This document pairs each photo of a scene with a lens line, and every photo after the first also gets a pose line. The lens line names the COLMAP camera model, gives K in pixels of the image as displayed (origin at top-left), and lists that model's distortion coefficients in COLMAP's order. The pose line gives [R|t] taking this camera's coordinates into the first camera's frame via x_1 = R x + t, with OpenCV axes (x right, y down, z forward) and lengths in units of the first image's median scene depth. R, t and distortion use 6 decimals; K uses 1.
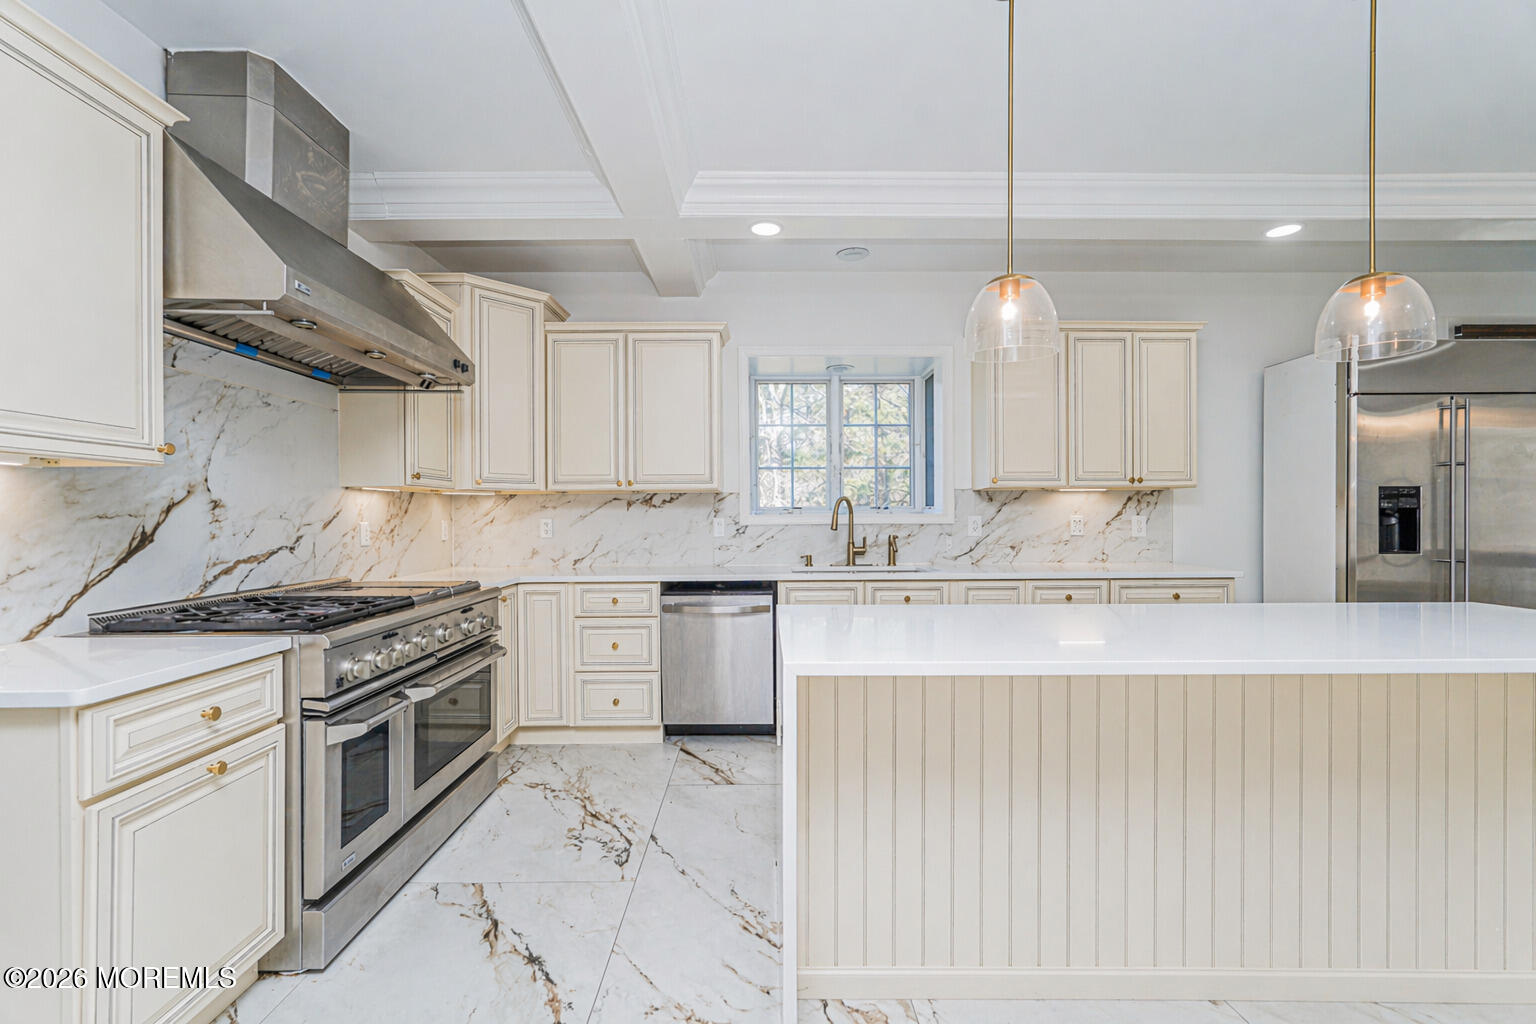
lens RADIAL K [[669.1, 0, 769.3], [0, 669.1, 513.8], [0, 0, 1]] dist [-0.010212, 0.000704]
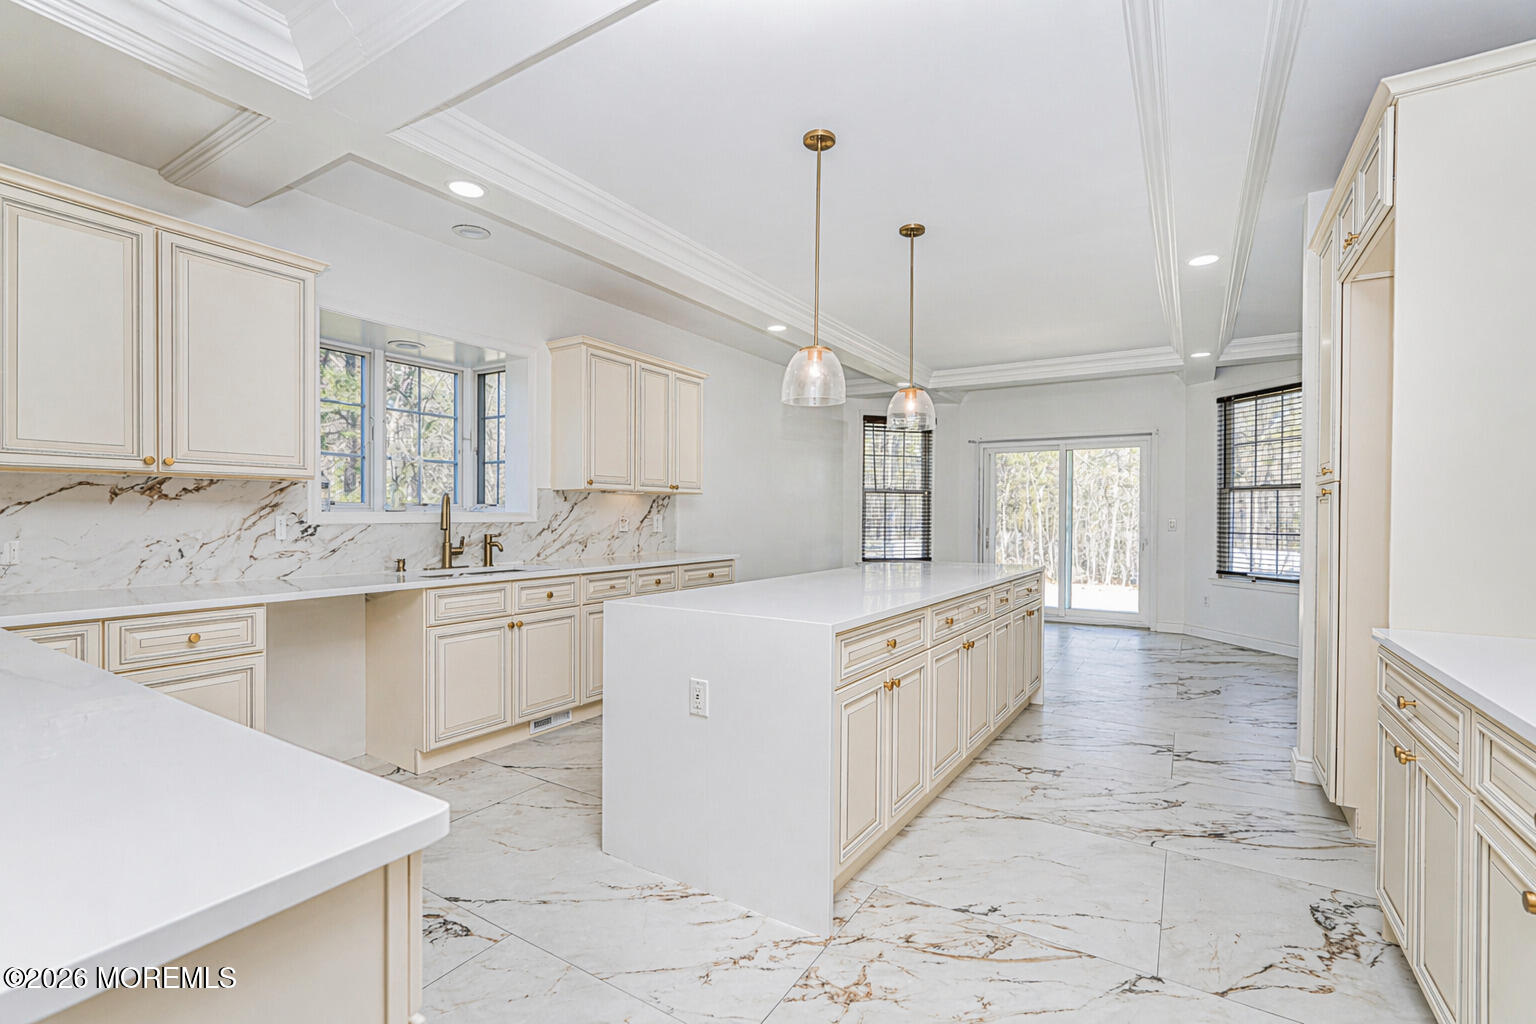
lens RADIAL K [[669.1, 0, 781.2], [0, 669.1, 514.6], [0, 0, 1]] dist [-0.010212, 0.000704]
pose [[0.536688, 0.005405, 0.843763, -0.399458], [-0.005313, 0.999981, -0.003027, 0.004869], [-0.843764, -0.002858, 0.536707, 0.131379]]
